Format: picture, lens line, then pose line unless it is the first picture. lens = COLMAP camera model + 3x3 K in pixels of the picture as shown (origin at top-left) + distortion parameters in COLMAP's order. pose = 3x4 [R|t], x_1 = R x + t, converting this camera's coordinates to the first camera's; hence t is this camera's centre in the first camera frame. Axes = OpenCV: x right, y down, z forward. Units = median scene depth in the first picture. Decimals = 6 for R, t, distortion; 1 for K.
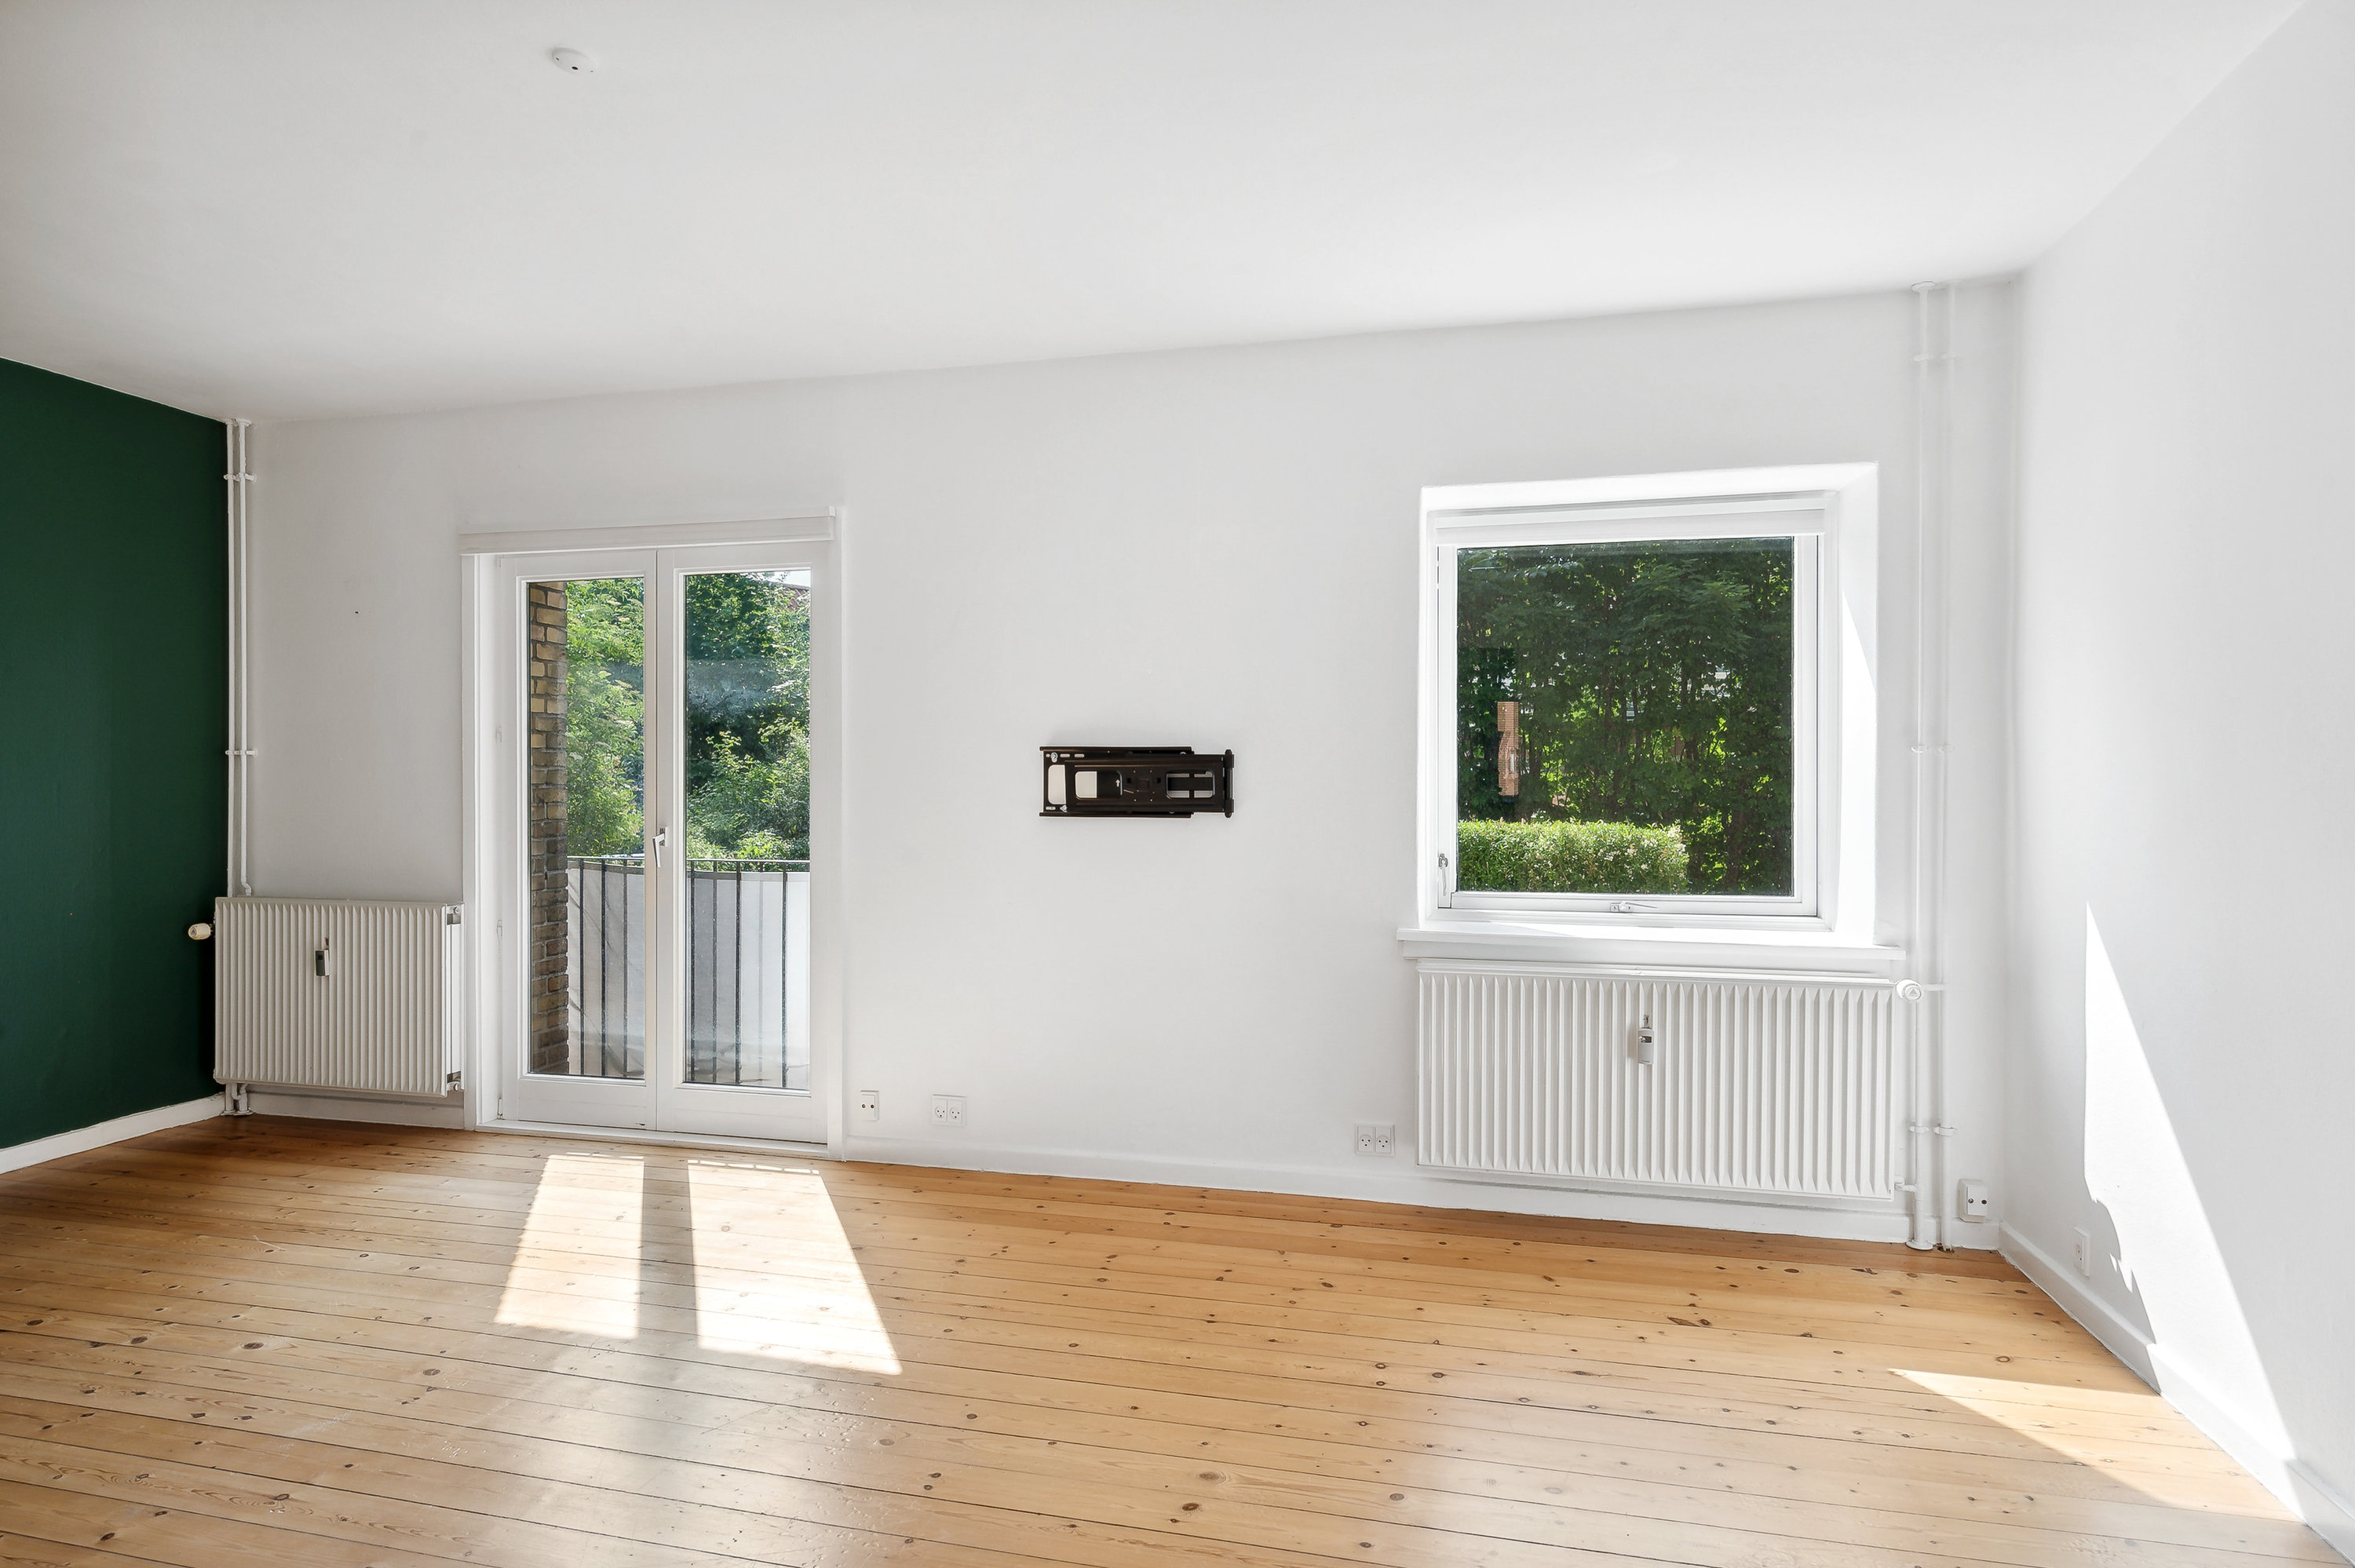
lens RADIAL K [[1262.4, 0, 1187.7], [0, 1262.4, 781.2], [0, 0, 1]] dist [-0.000265, 0.001371]
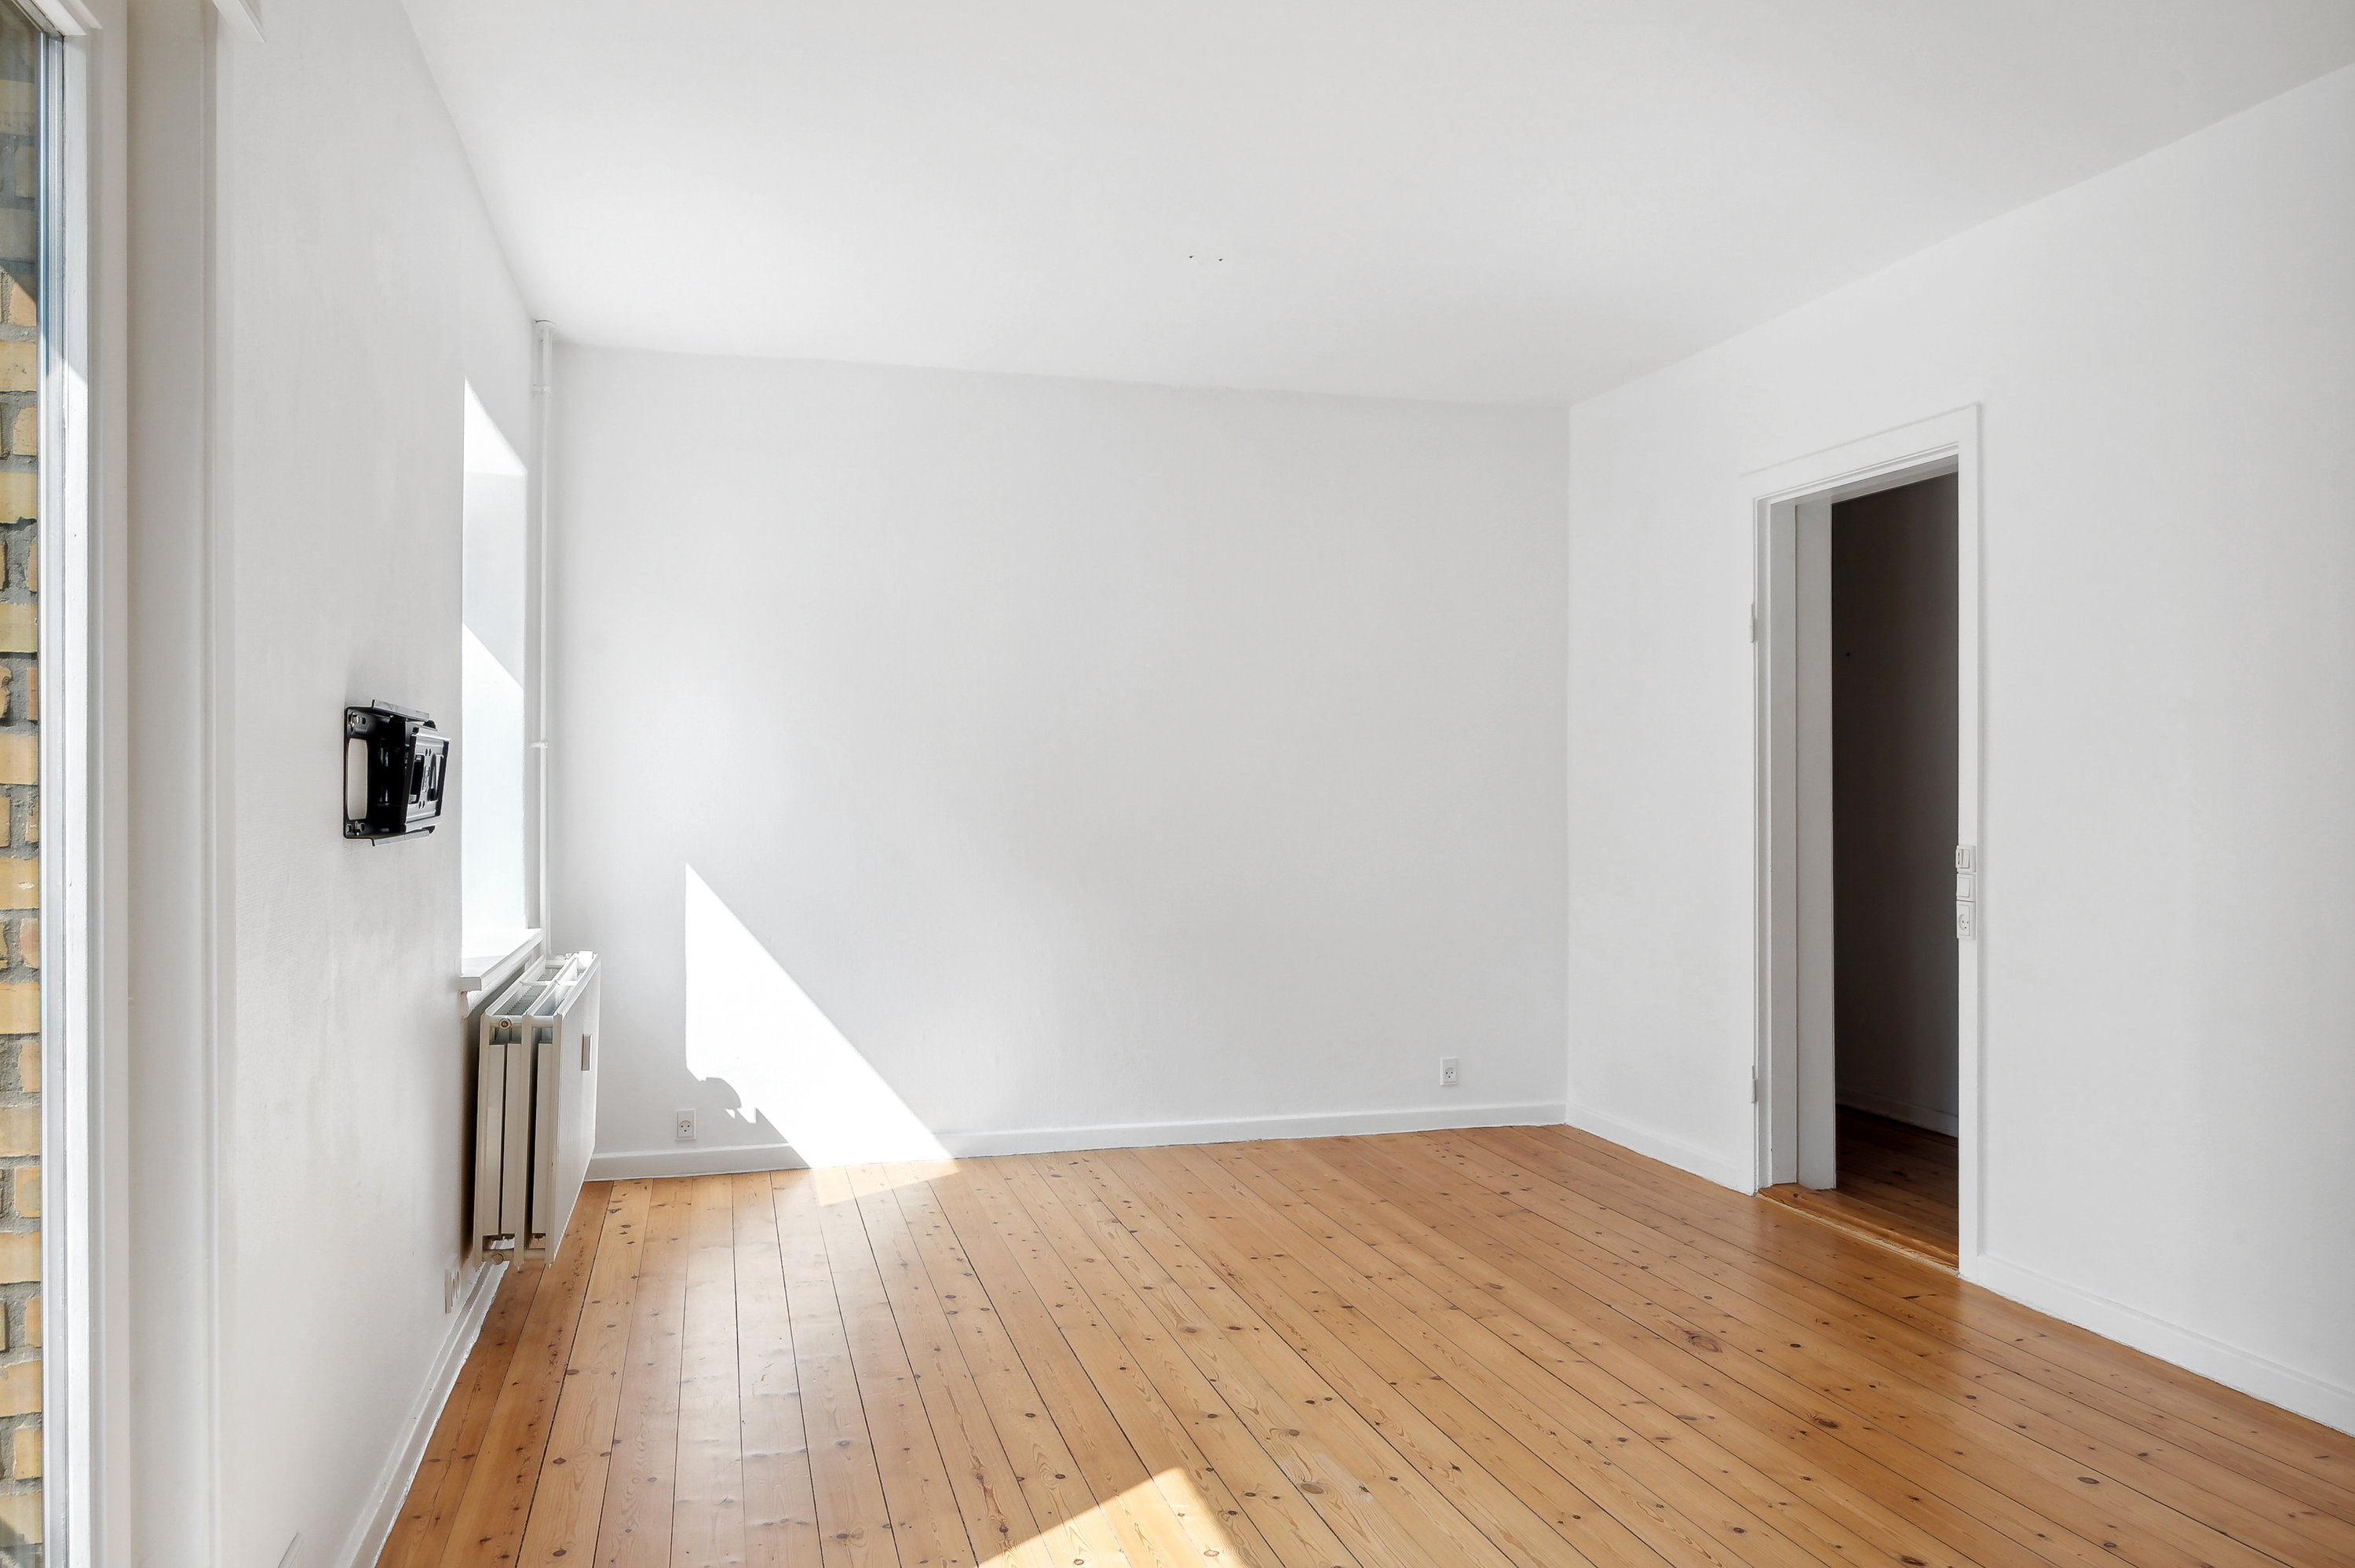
lens RADIAL K [[1661.4, 0, 1185.4], [0, 1661.4, 783.8], [0, 0, 1]] dist [-0.006809, -0.000387]
pose [[-0.483239, -0.004202, 0.875478, -0.831297], [0.001336, 0.999984, 0.005537, 0.001541], [-0.875487, 0.003845, -0.483226, 1.056014]]
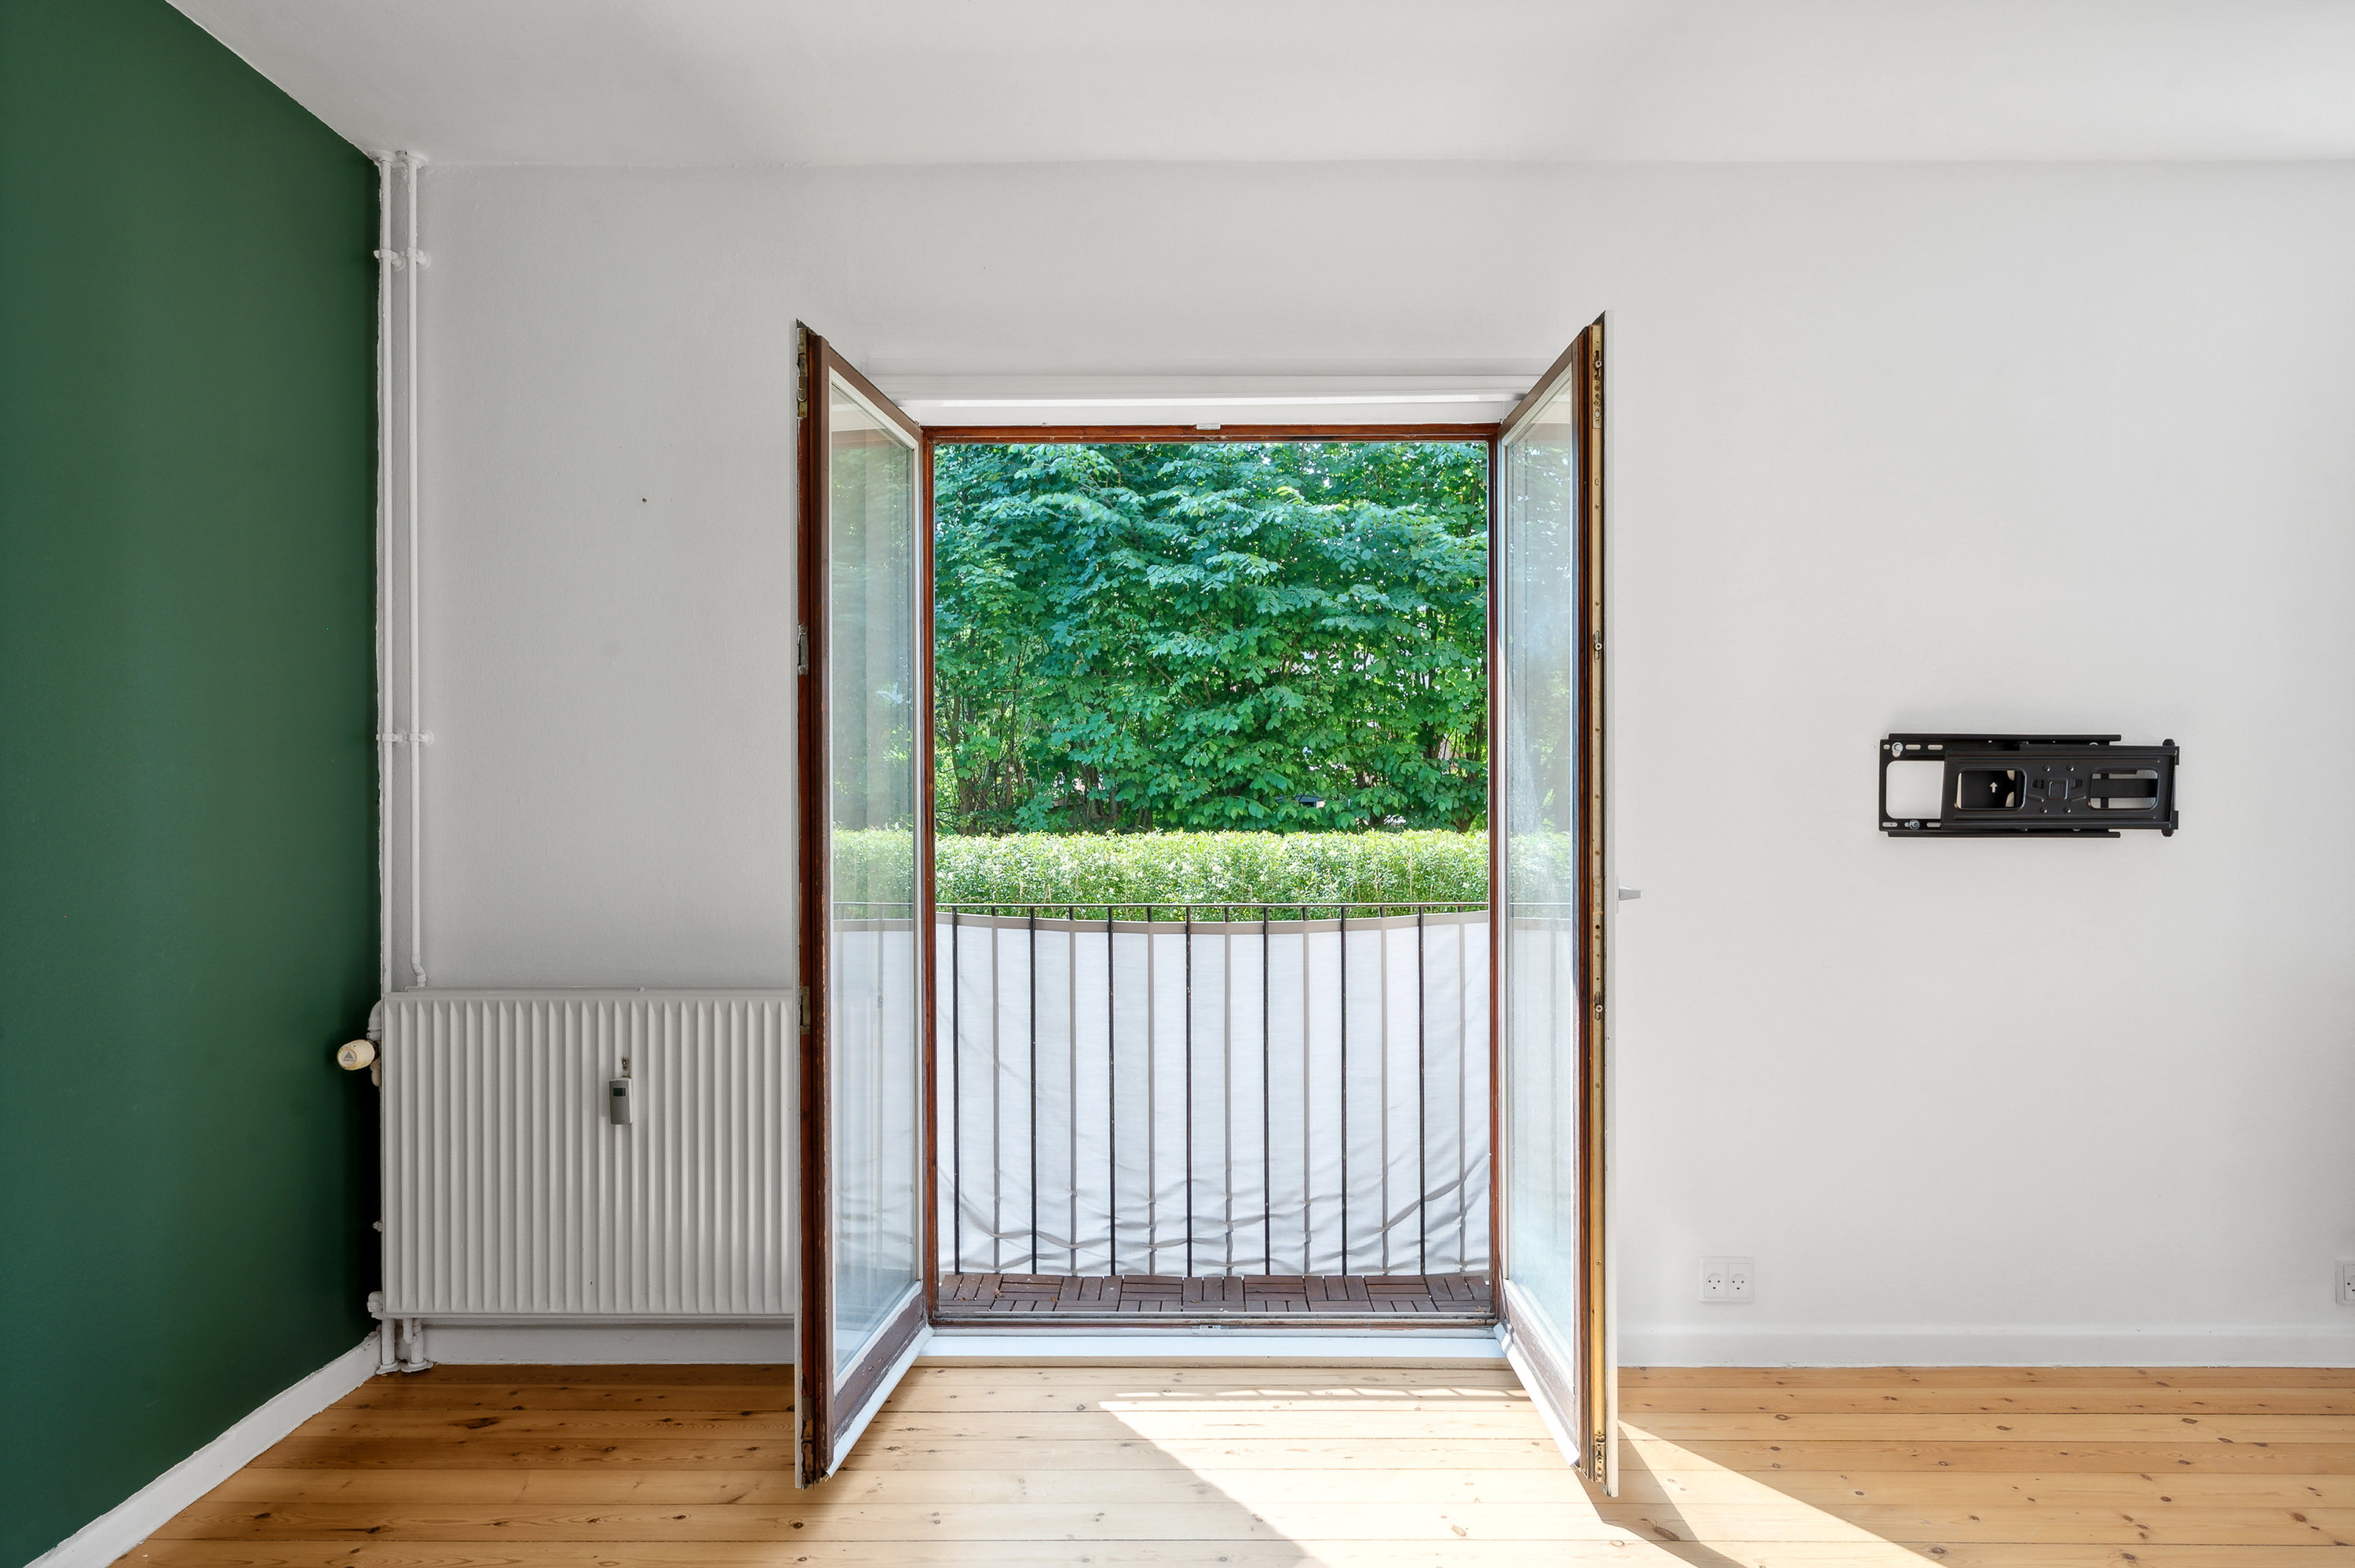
lens RADIAL K [[1369.0, 0, 1191.7], [0, 1369.0, 790.3], [0, 0, 1]] dist [0.005745, 0.000401]
pose [[0.973625, -0.002925, 0.228137, -0.661684], [0.002433, 0.999994, 0.002437, 0.000223], [-0.228143, -0.001817, 0.973626, 0.378585]]
